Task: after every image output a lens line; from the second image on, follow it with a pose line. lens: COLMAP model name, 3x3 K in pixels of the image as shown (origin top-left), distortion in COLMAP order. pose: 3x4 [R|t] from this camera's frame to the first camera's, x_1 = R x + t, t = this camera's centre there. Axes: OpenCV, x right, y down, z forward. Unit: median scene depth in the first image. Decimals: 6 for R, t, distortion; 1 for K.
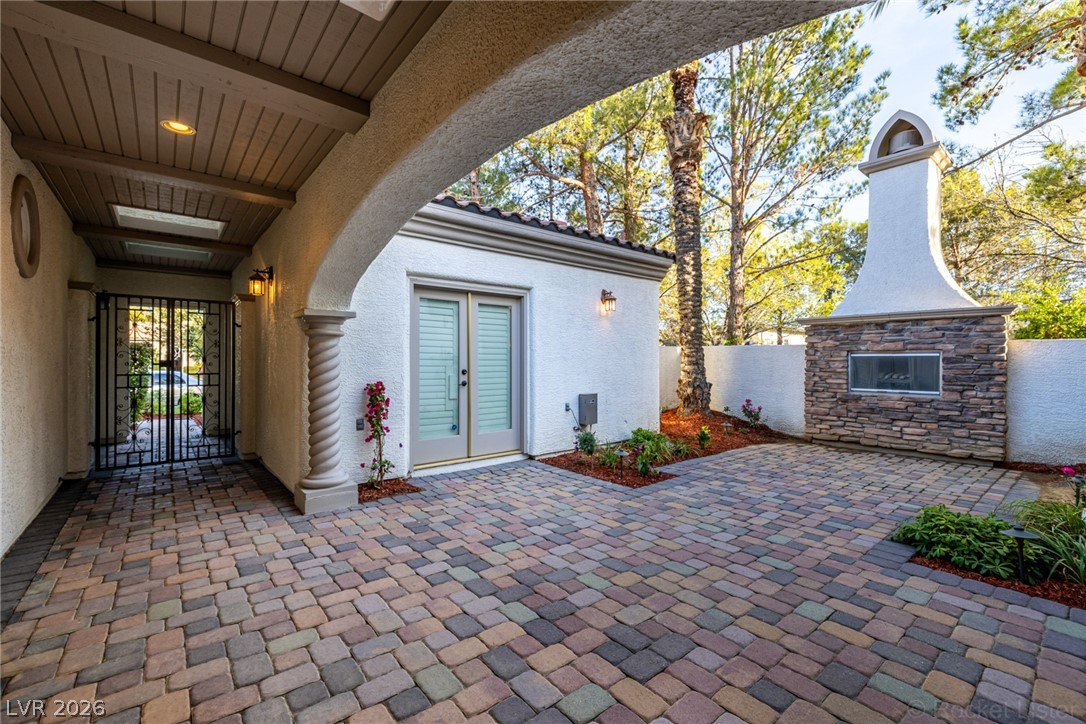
lens RADIAL K [[467.4, 0, 533.3], [0, 467.4, 356.8], [0, 0, 1]] dist [0.000035, 0.000427]
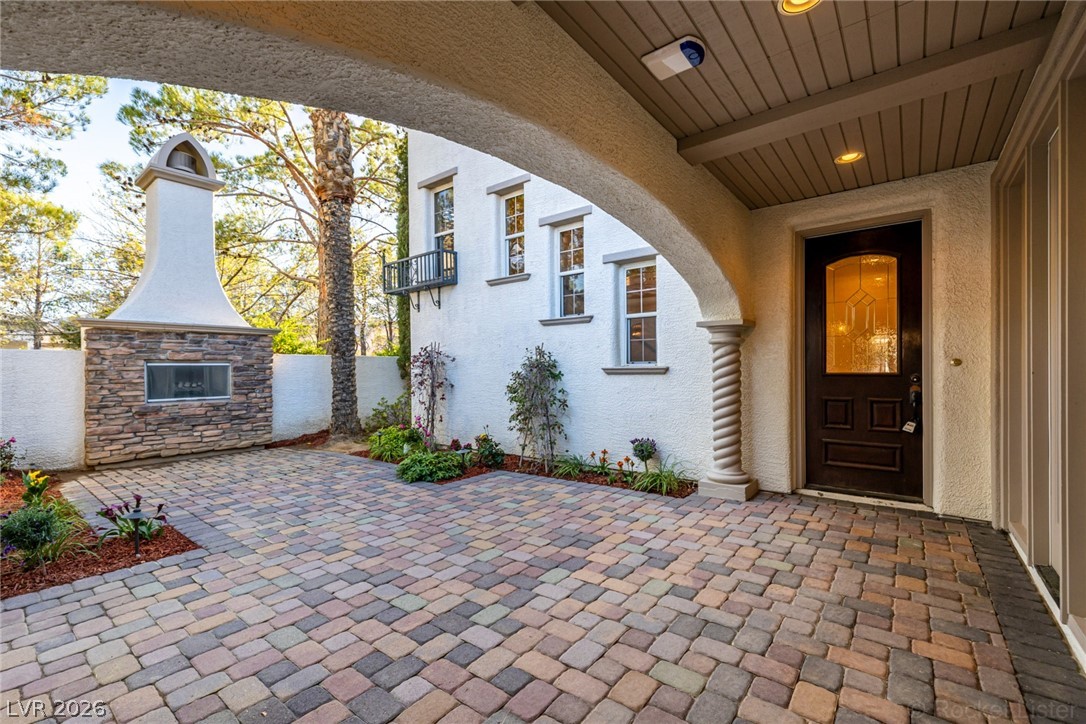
lens RADIAL K [[467.4, 0, 541.4], [0, 467.4, 367.7], [0, 0, 1]] dist [0.000035, 0.000427]
pose [[-0.227281, 0.000888, 0.973829, -0.608451], [0.002770, 0.999996, -0.000265, 0.008264], [-0.973825, 0.002638, -0.227283, 0.668520]]
